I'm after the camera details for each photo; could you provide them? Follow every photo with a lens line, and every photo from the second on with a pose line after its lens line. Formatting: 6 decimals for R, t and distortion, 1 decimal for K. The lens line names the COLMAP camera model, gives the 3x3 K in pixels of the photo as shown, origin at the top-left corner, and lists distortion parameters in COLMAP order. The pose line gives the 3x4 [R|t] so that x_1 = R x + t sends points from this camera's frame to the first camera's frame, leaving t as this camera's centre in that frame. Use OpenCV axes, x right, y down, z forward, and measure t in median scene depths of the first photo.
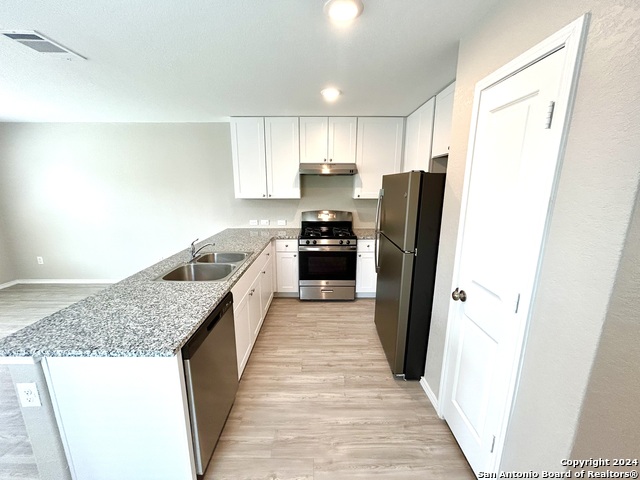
lens RADIAL K [[257.3, 0, 318.9], [0, 257.3, 238.1], [0, 0, 1]] dist [-0.001686, 0.001209]
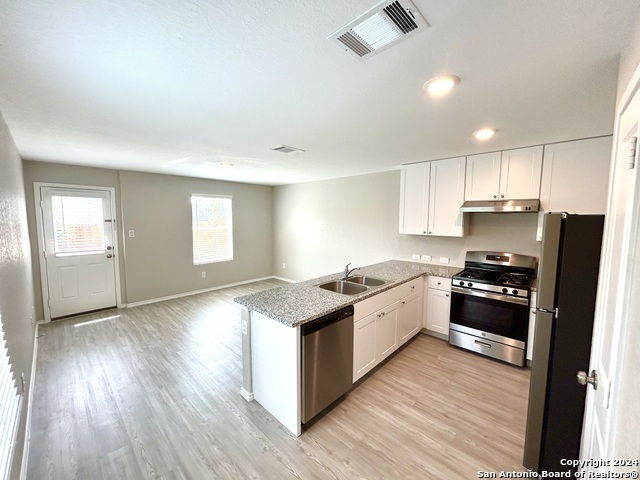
lens RADIAL K [[257.3, 0, 320.5], [0, 257.3, 238.1], [0, 0, 1]] dist [-0.001686, 0.001209]
pose [[0.727565, 0.059714, -0.683435, 0.257602], [-0.146778, 0.986686, -0.070045, -0.006973], [0.670154, 0.151275, 0.726643, -0.064621]]
